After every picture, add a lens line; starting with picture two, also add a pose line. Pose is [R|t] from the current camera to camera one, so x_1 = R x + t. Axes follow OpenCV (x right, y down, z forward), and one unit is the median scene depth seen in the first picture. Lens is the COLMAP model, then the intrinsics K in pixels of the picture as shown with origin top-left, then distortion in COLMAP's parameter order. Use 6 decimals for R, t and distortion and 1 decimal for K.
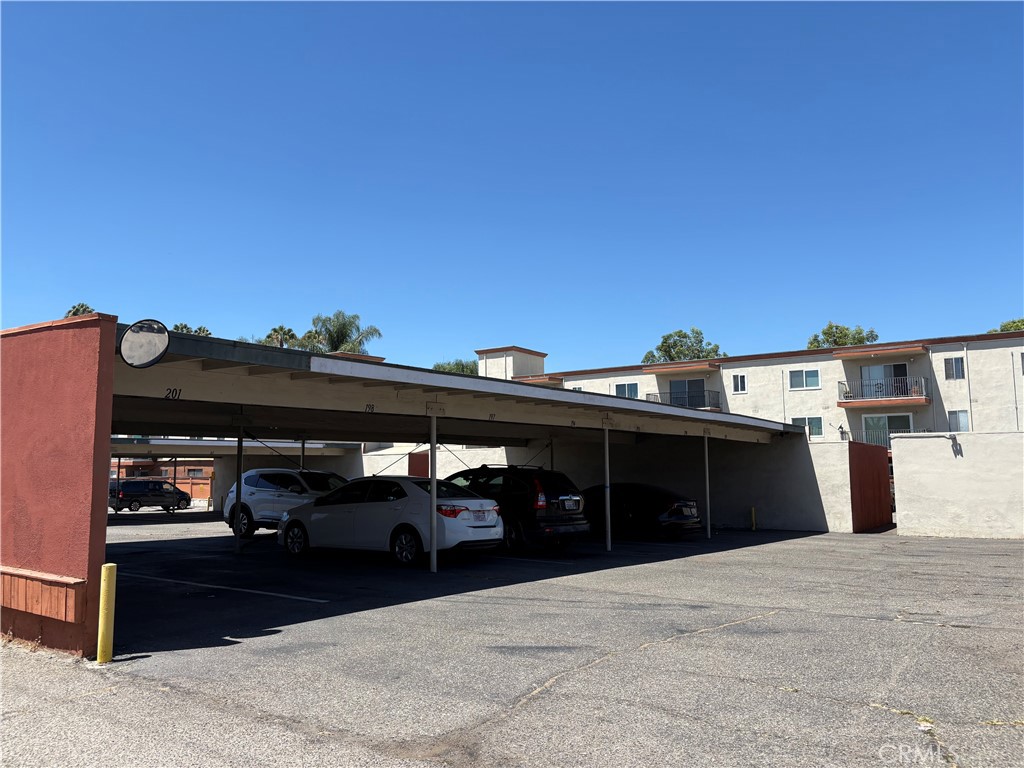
lens RADIAL K [[778.4, 0, 512.9], [0, 778.4, 383.5], [0, 0, 1]] dist [-0.006046, -0.008947]
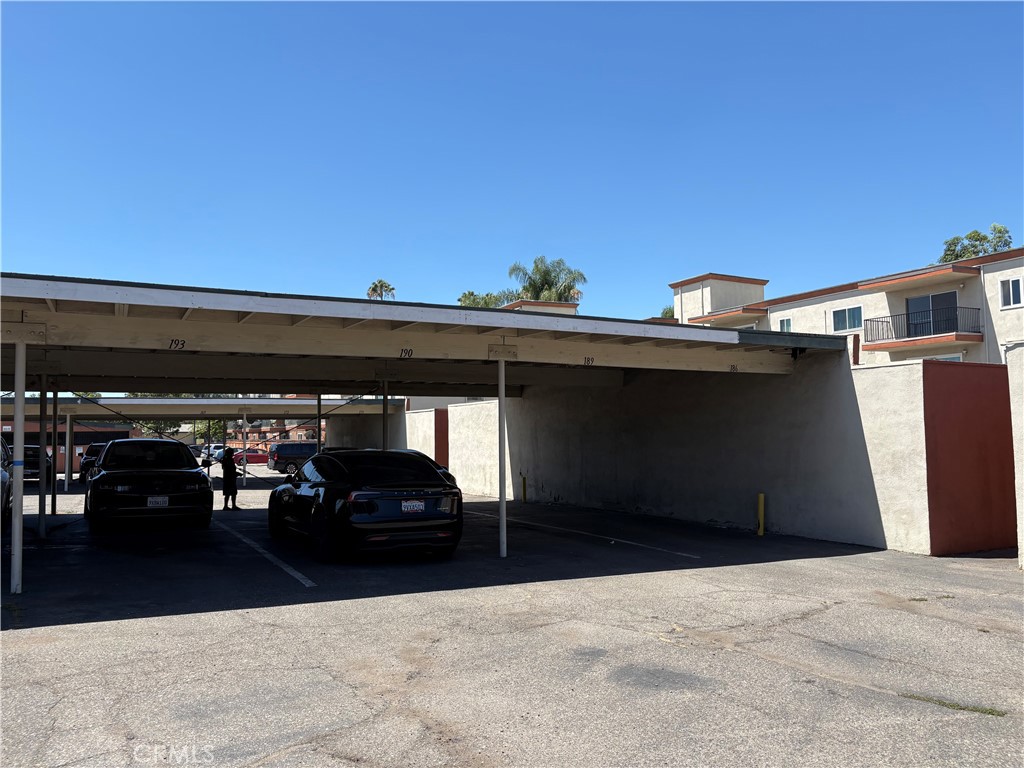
lens RADIAL K [[778.4, 0, 511.0], [0, 778.4, 385.7], [0, 0, 1]] dist [-0.006046, -0.008947]
pose [[0.891325, -0.034015, -0.452087, 0.209624], [0.057729, 0.997580, 0.038760, 0.028218], [0.449674, -0.060646, 0.891132, 0.233173]]
